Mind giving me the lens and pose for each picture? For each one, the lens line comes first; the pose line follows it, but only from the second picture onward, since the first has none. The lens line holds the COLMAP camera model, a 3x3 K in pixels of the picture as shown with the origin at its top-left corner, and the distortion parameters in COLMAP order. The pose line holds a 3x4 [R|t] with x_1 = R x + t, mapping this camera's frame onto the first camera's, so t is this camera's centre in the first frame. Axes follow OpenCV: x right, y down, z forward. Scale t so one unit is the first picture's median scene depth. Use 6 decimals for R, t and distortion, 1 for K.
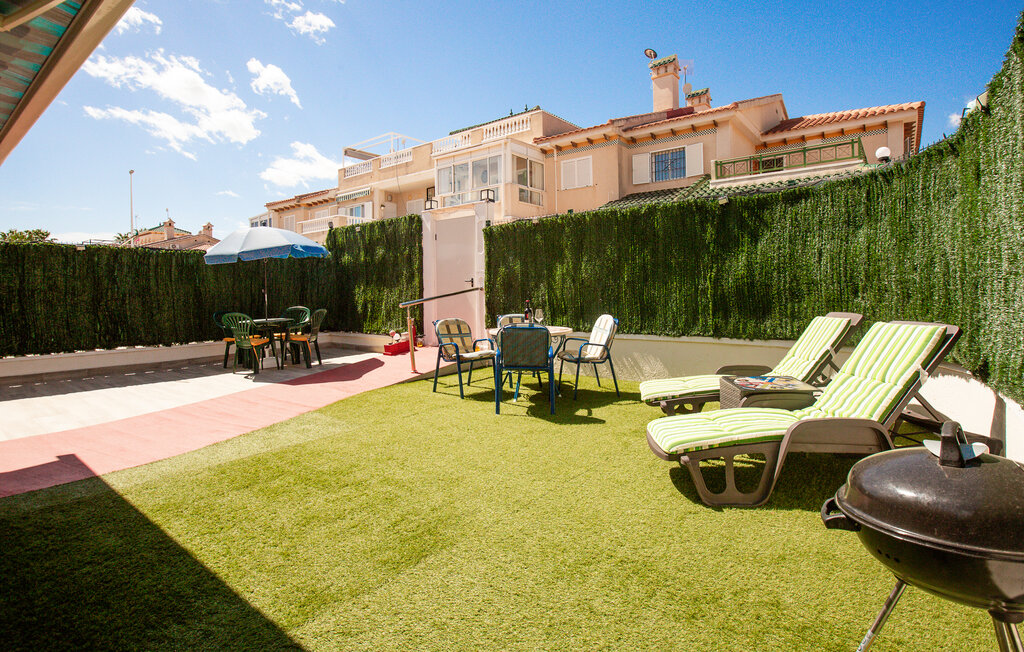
lens RADIAL K [[505.7, 0, 525.7], [0, 505.7, 307.0], [0, 0, 1]] dist [-0.047597, 0.030444]
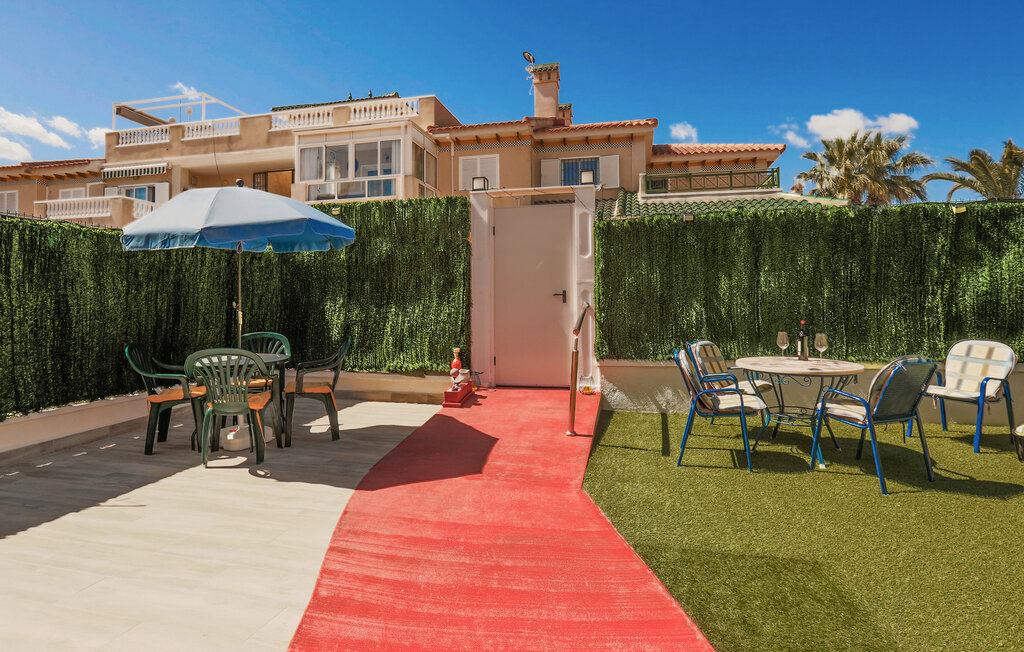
lens RADIAL K [[517.1, 0, 511.8], [0, 517.1, 316.6], [0, 0, 1]] dist [-0.049191, 0.028744]
pose [[0.908552, 0.000068, 0.417771, -0.236055], [0.005767, 0.999903, -0.012703, -0.005106], [-0.417731, 0.013951, 0.908463, 0.180549]]
